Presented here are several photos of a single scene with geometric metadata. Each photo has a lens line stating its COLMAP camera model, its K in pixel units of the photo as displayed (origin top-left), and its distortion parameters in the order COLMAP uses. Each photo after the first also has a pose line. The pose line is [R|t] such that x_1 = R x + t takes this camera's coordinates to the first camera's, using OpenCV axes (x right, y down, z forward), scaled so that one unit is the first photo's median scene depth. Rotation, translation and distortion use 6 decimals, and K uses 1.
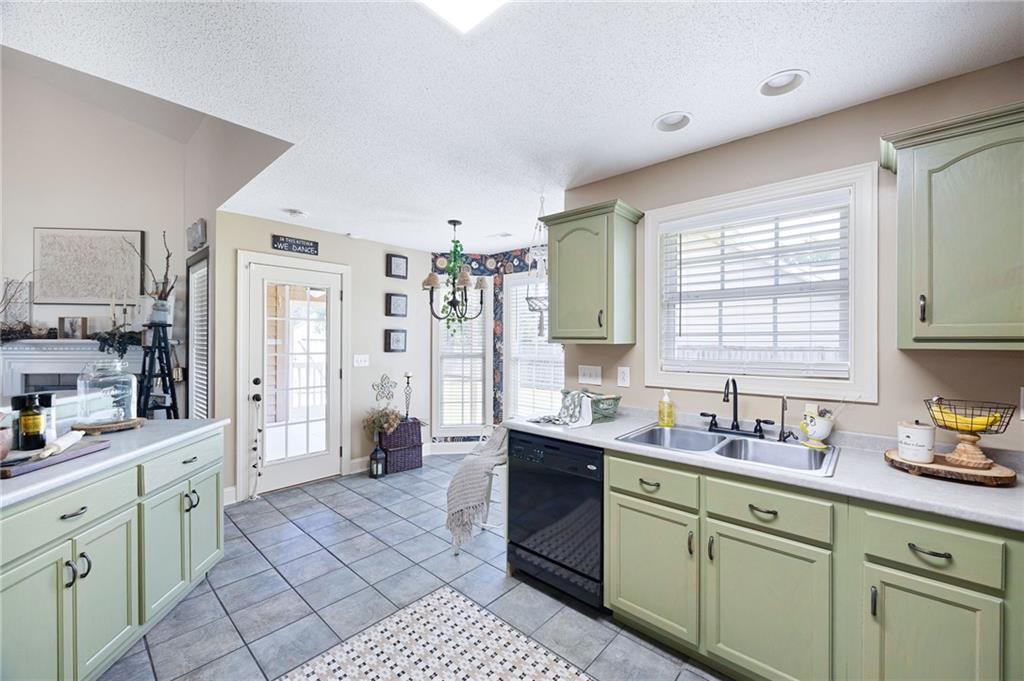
lens RADIAL K [[420.9, 0, 513.1], [0, 420.9, 352.7], [0, 0, 1]] dist [-0.001293, -0.000360]
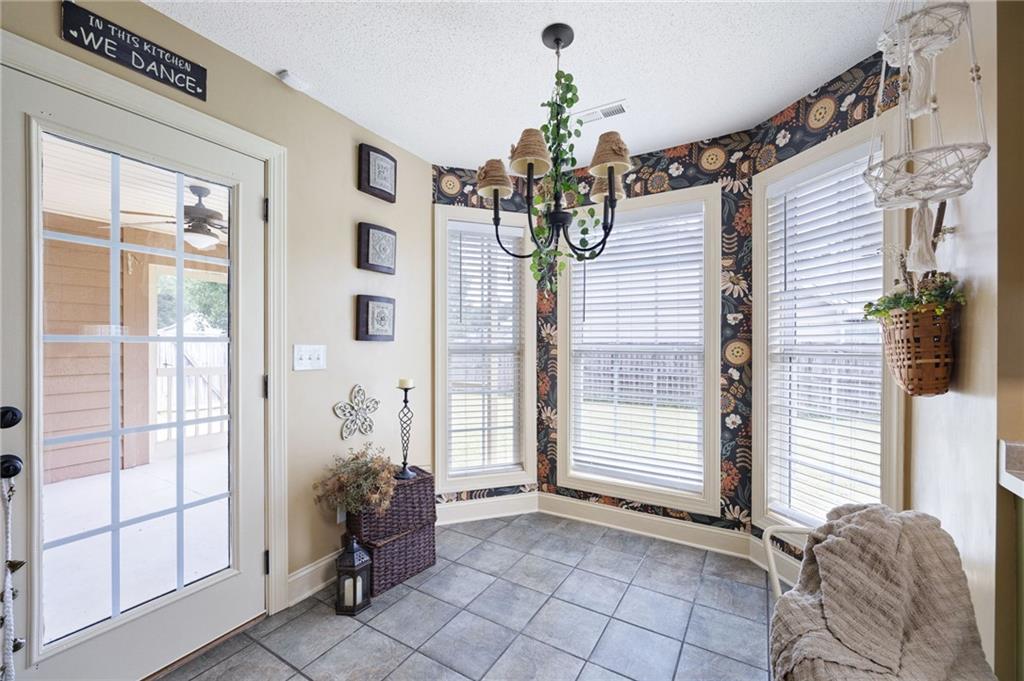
lens RADIAL K [[420.9, 0, 513.1], [0, 420.9, 352.7], [0, 0, 1]] dist [-0.001293, -0.000360]
pose [[0.977973, -0.009807, 0.208499, -0.228239], [0.011498, 0.999910, -0.006899, 0.018825], [-0.208412, 0.009144, 0.977998, 0.475781]]
